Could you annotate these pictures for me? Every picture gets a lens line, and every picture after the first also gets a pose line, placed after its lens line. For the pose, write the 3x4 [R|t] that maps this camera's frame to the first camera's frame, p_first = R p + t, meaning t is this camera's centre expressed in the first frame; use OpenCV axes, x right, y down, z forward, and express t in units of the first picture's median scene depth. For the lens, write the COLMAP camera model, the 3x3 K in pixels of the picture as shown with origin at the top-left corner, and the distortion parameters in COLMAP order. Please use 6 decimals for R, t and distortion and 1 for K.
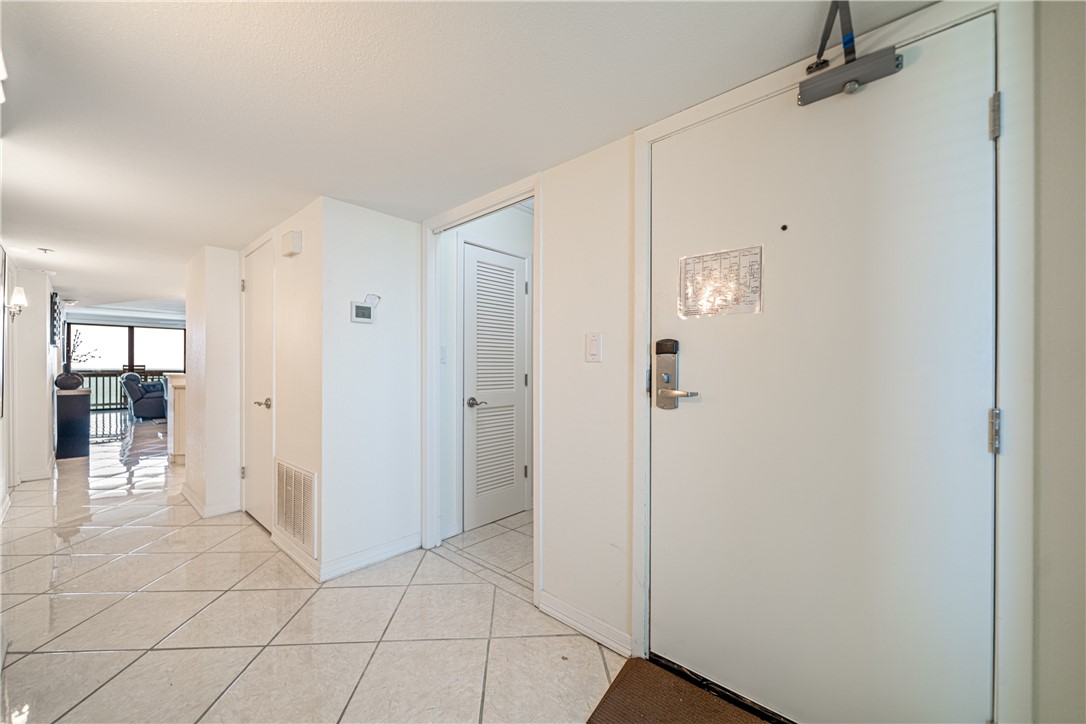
lens RADIAL K [[428.6, 0, 547.6], [0, 428.6, 365.7], [0, 0, 1]] dist [0.000234, 0.000166]
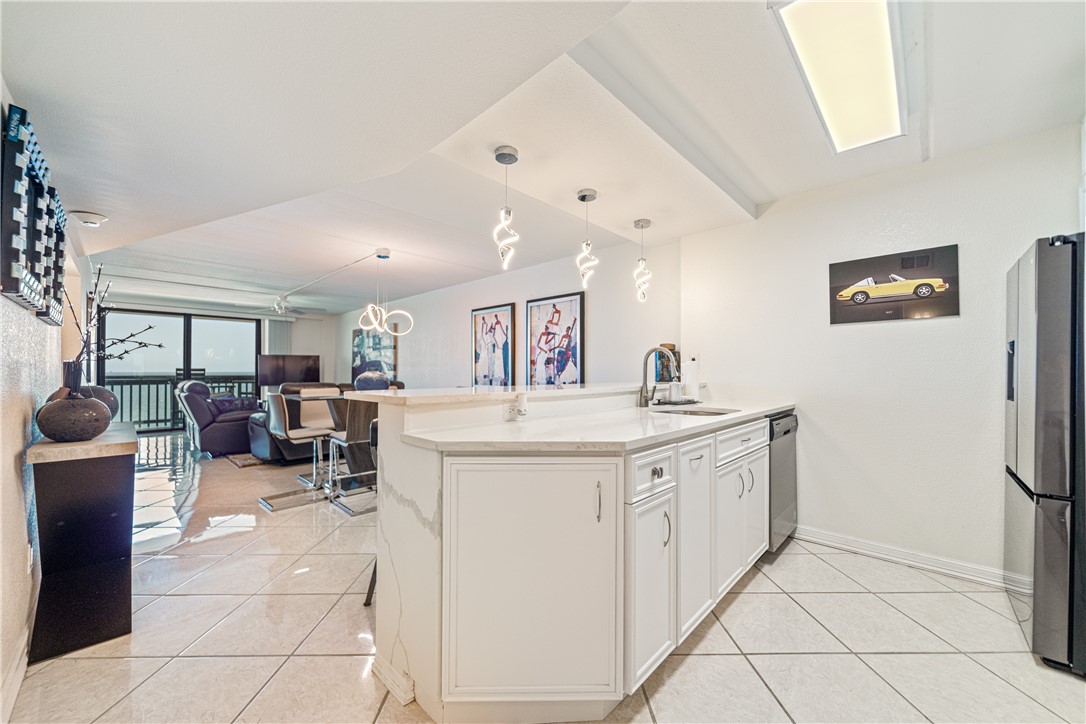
lens RADIAL K [[409.0, 0, 543.0], [0, 409.0, 366.8], [0, 0, 1]] dist [-0.001222, 0.000090]
pose [[0.999607, -0.000604, -0.028018, -0.744034], [0.000402, 0.999974, -0.007212, 0.001034], [0.028022, 0.007197, 0.999581, 0.693924]]
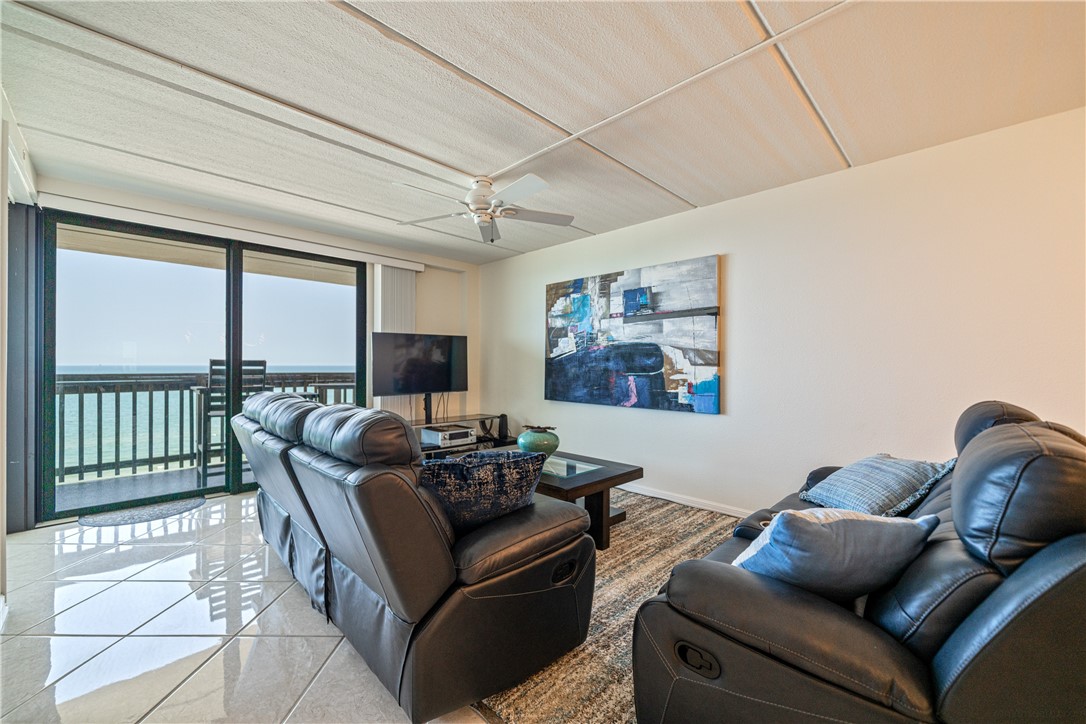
lens RADIAL K [[436.0, 0, 543.0], [0, 436.0, 362.0], [0, 0, 1]] dist [-0.001515, -0.000294]
pose [[0.998909, 0.001434, -0.046666, -1.490061], [-0.001605, 0.999992, -0.003609, 0.001261], [0.046661, 0.003680, 0.998904, 1.398718]]
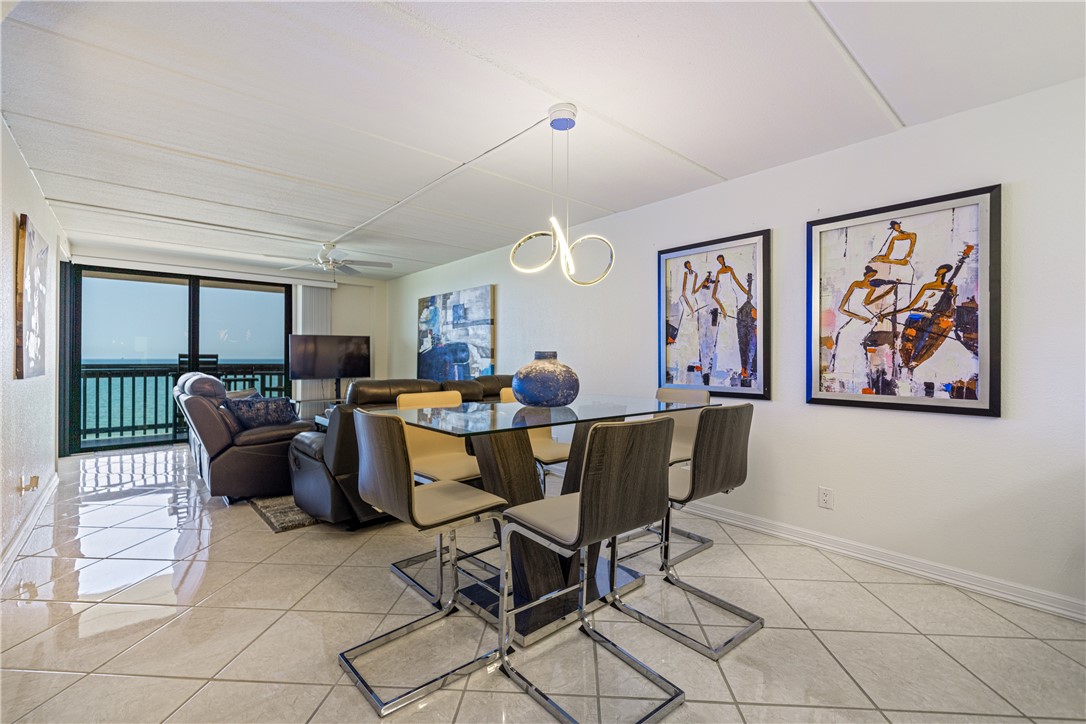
lens RADIAL K [[474.0, 0, 544.0], [0, 474.0, 353.7], [0, 0, 1]] dist [0.000985, 0.000321]
pose [[0.993440, 0.000649, -0.114357, -1.045222], [-0.001567, 0.999967, -0.007941, 0.002362], [0.114348, 0.008068, 0.993408, 1.034808]]
